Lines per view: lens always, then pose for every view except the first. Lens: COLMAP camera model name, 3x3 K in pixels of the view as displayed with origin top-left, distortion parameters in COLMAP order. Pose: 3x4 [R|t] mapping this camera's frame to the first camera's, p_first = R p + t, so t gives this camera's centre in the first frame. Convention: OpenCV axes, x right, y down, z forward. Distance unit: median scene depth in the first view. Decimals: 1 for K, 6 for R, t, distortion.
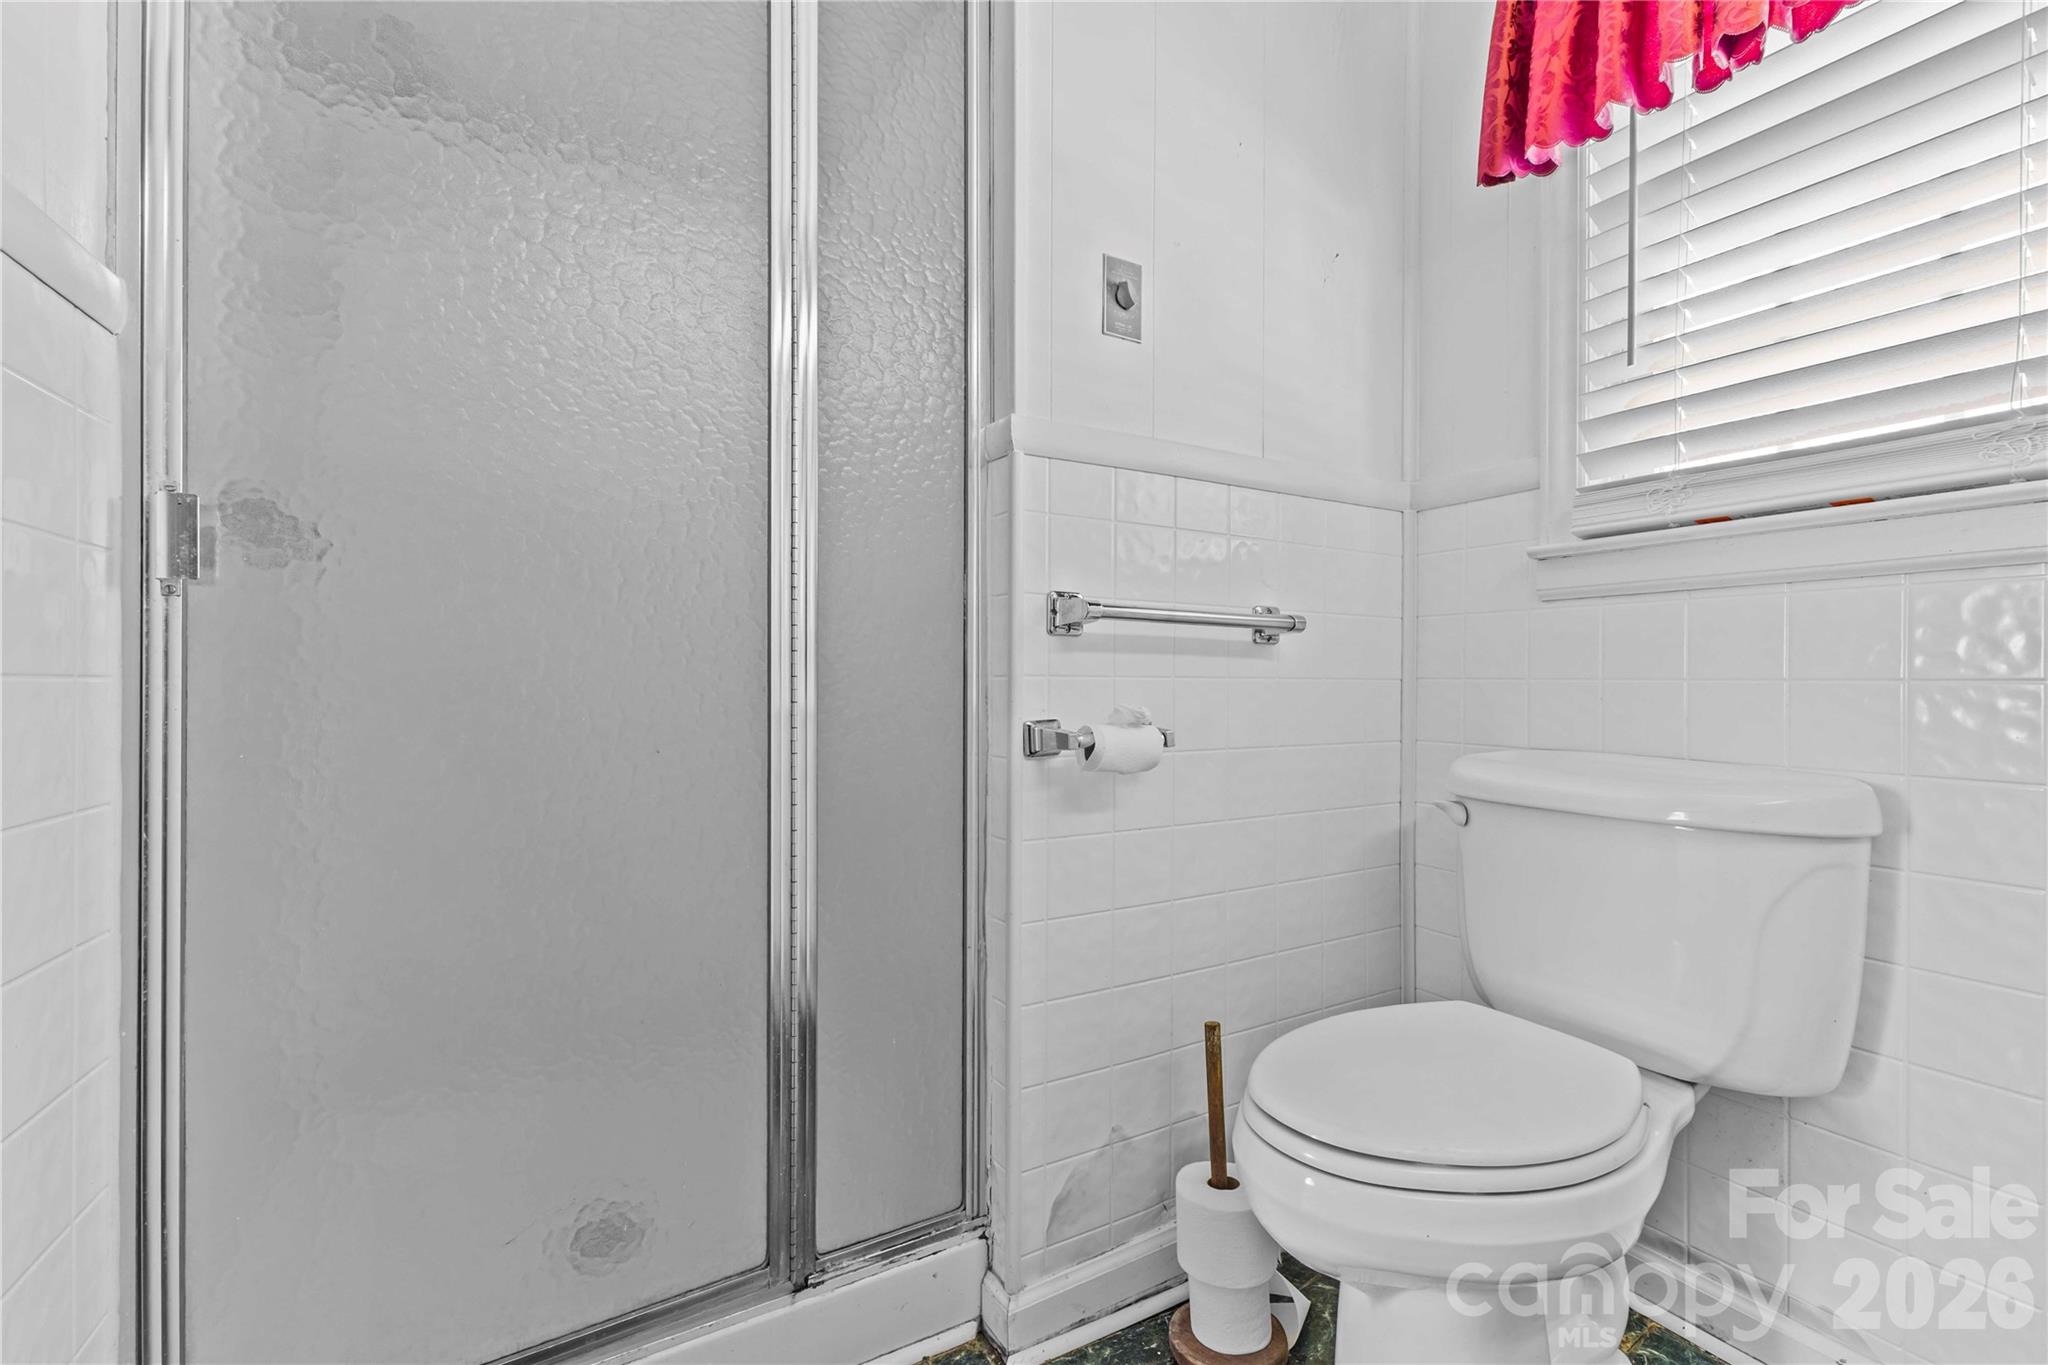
lens RADIAL K [[897.1, 0, 1022.4], [0, 897.1, 666.7], [0, 0, 1]] dist [-0.000029, -0.000209]
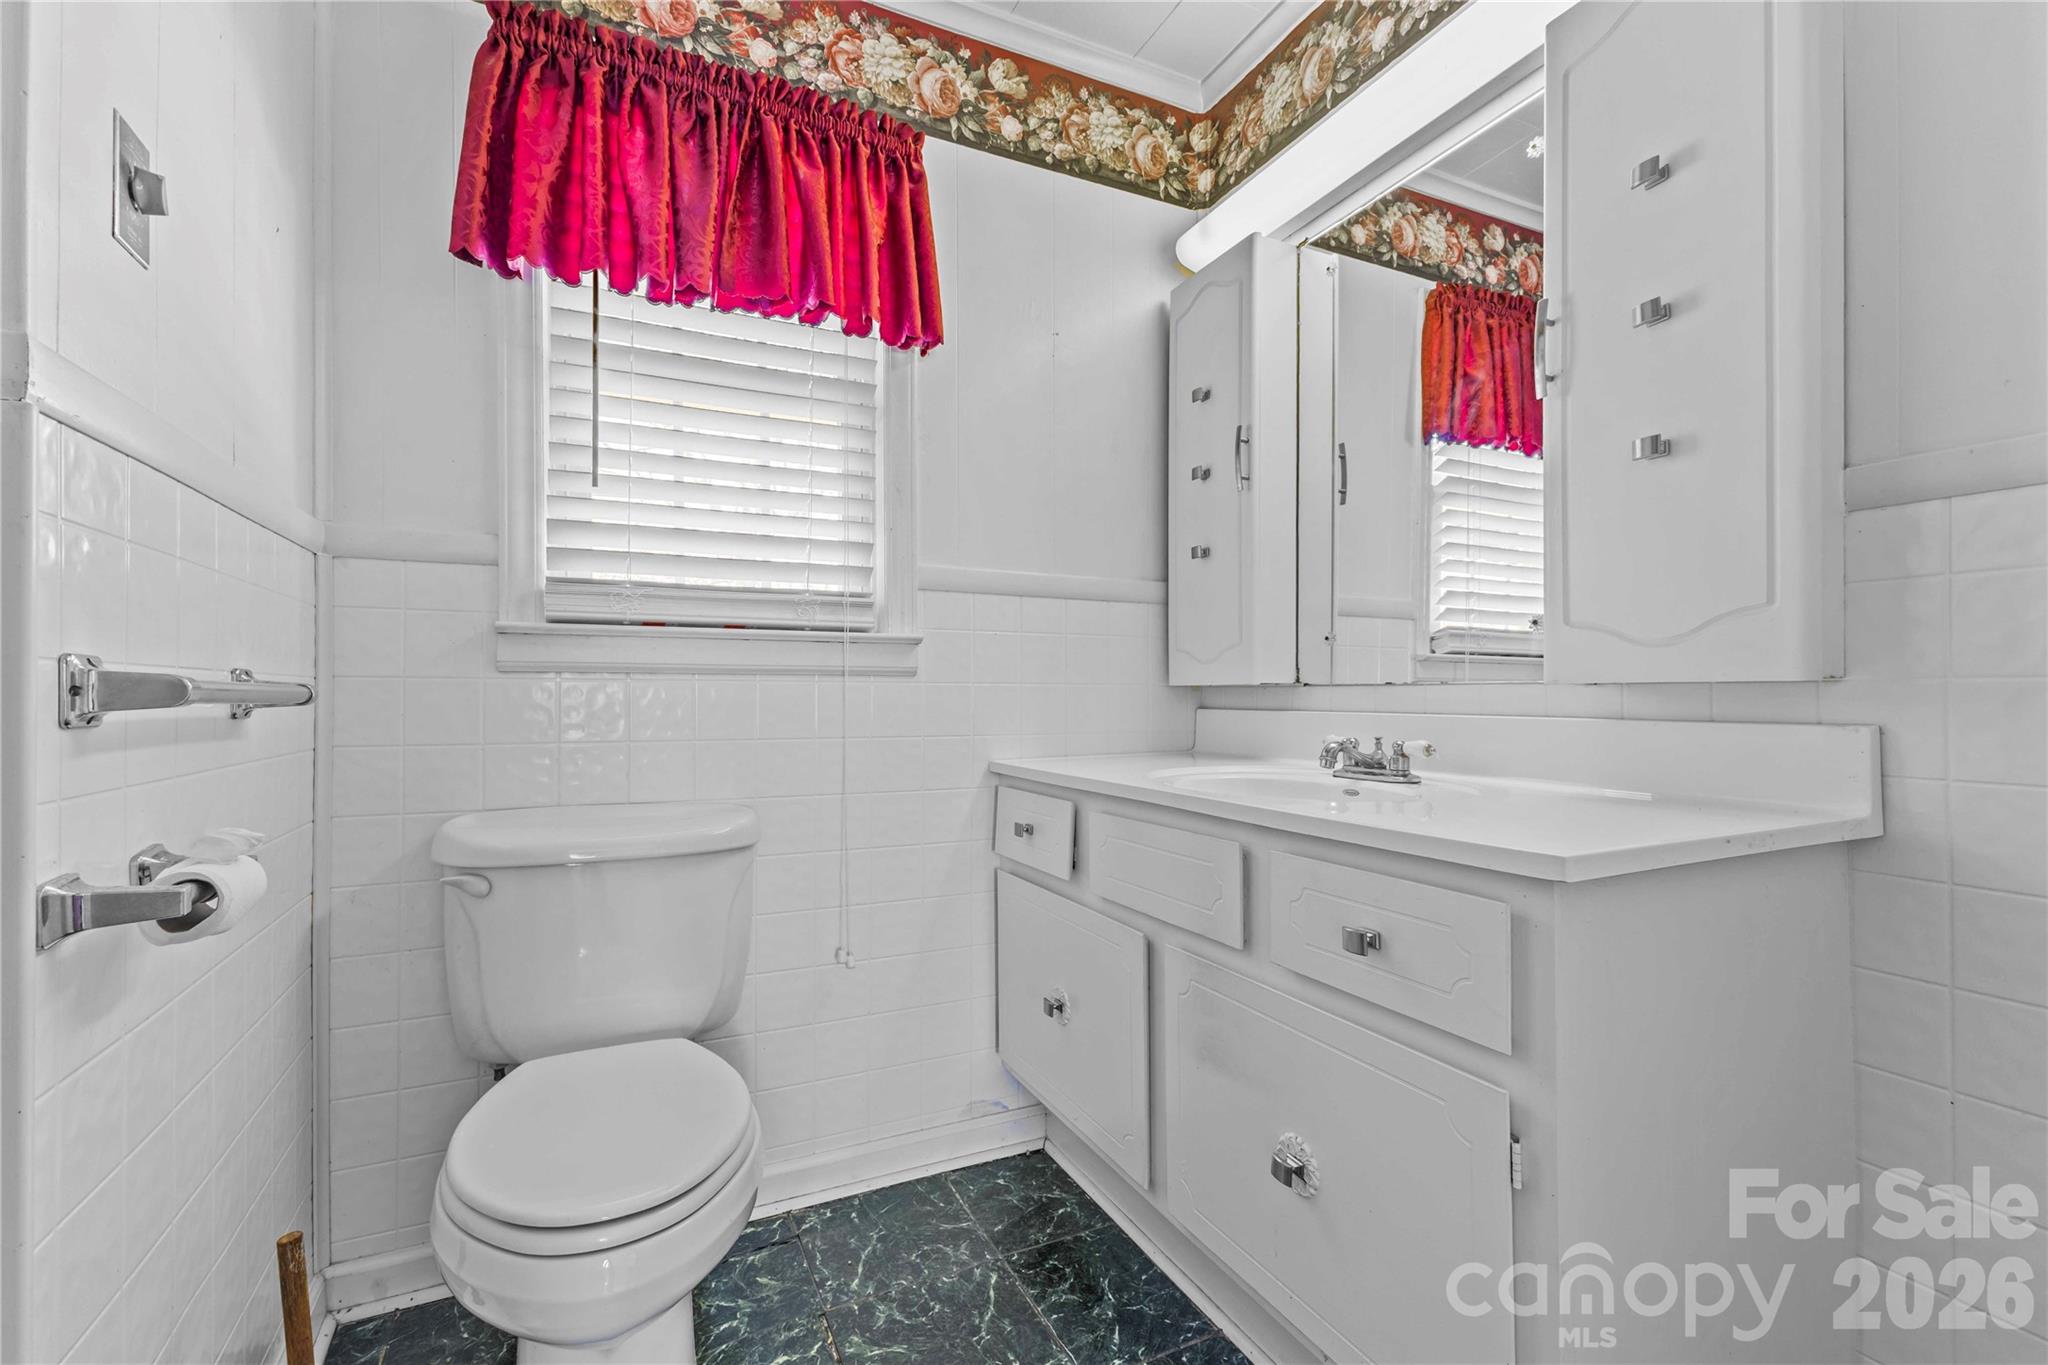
lens RADIAL K [[881.9, 0, 1028.1], [0, 881.9, 680.0], [0, 0, 1]] dist [0.004569, 0.000036]
pose [[0.066893, 0.012160, 0.997686, -0.467321], [-0.015485, 0.999818, -0.011148, -0.066482], [-0.997640, -0.014704, 0.067069, 0.316299]]
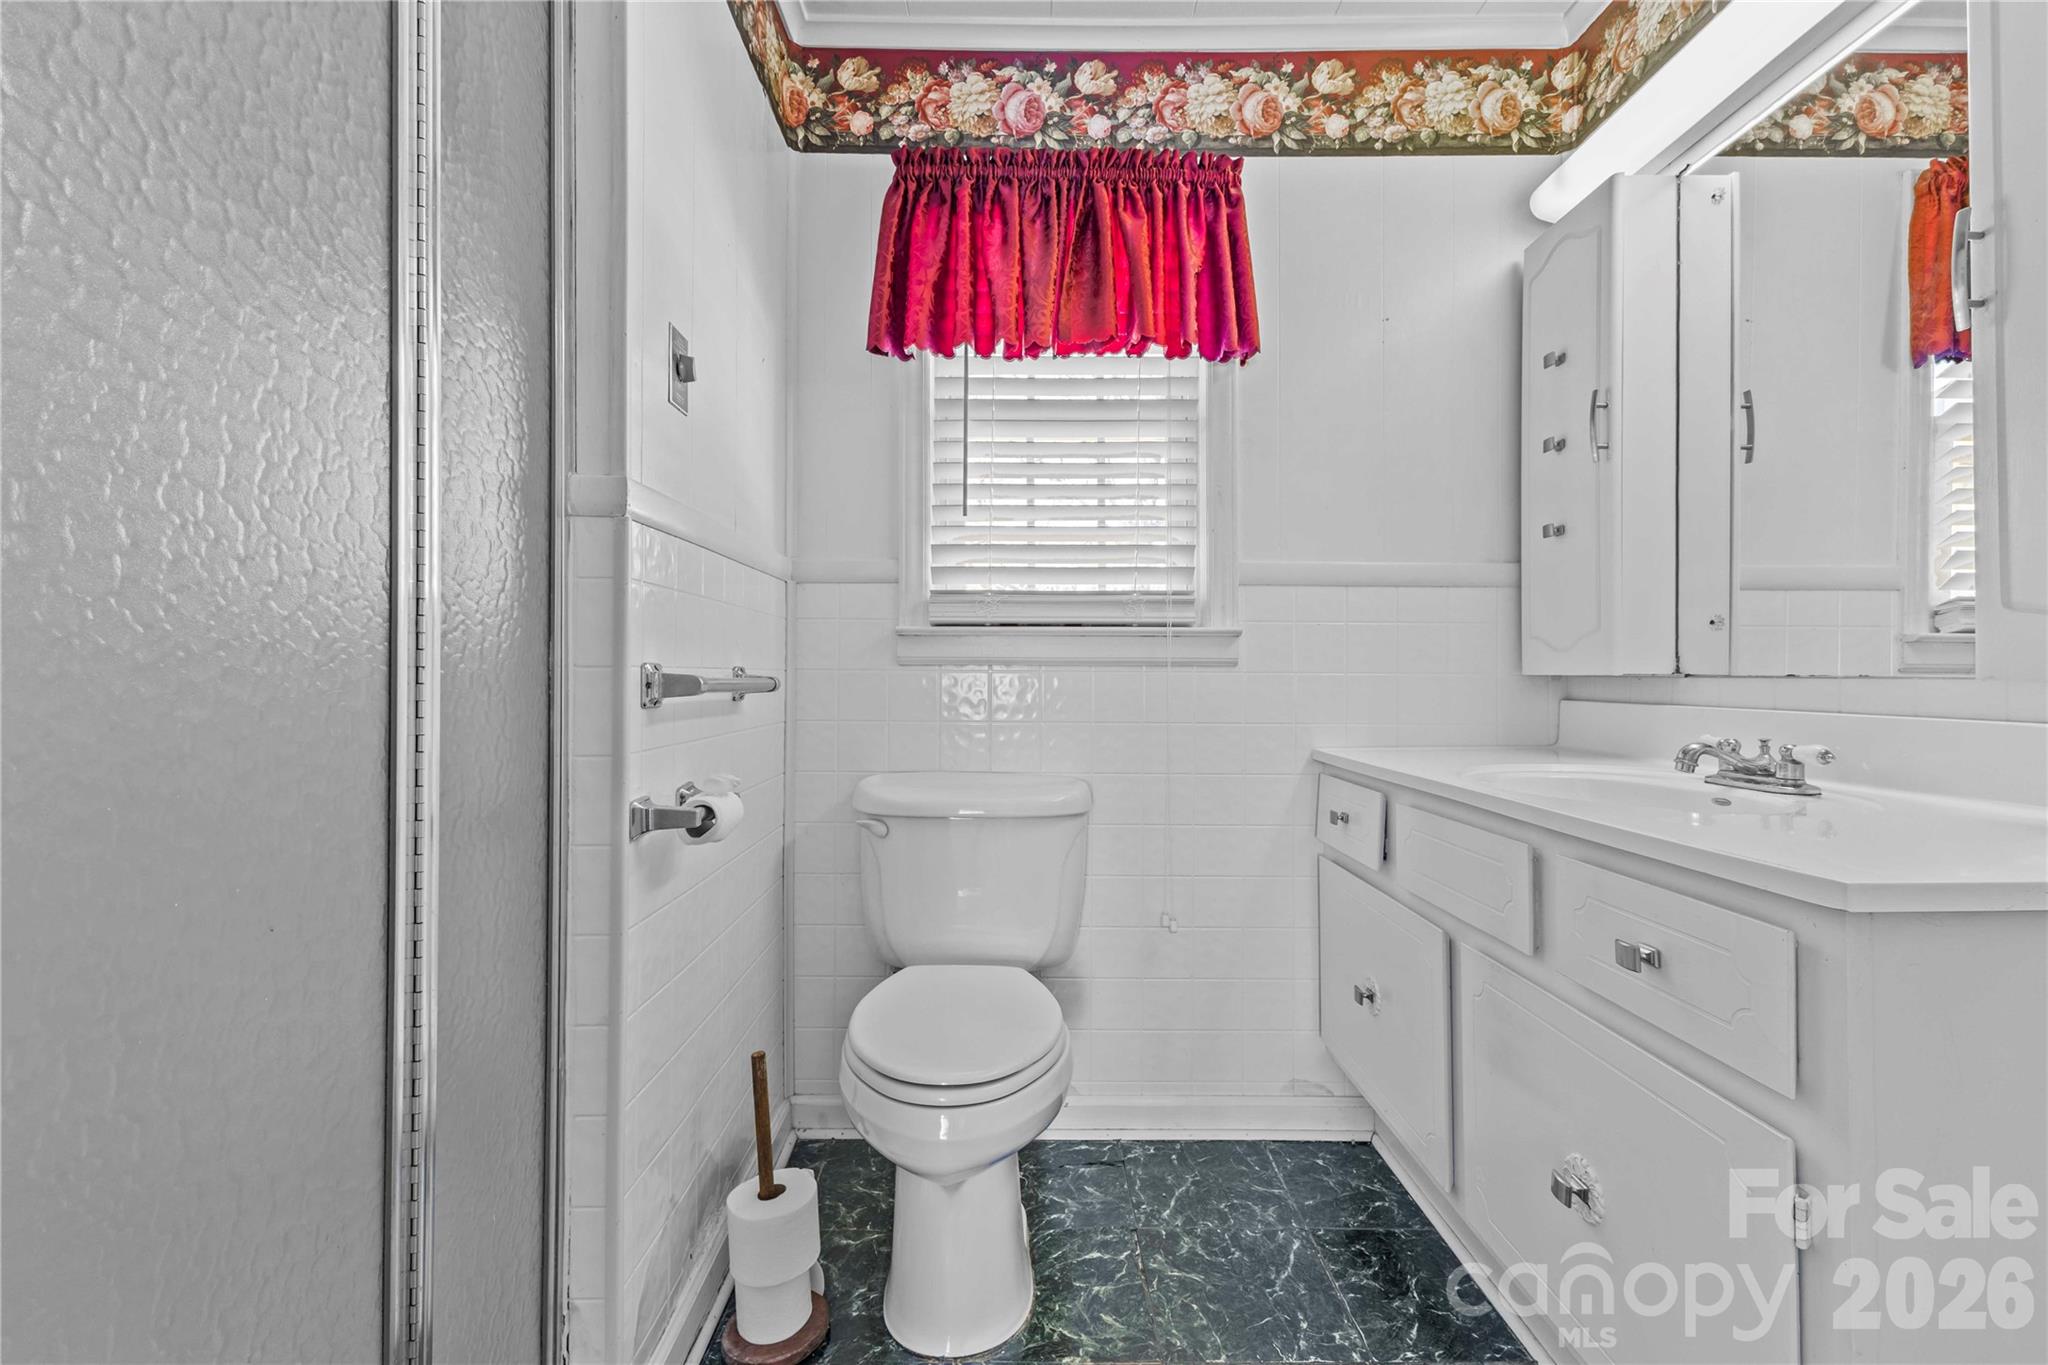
lens RADIAL K [[884.3, 0, 1030.9], [0, 884.3, 647.7], [0, 0, 1]] dist [0.000574, 0.000107]
pose [[0.489497, 0.023814, 0.871680, -0.555664], [-0.015012, 0.999709, -0.018882, -0.083498], [-0.871876, -0.003844, 0.489712, 0.160651]]
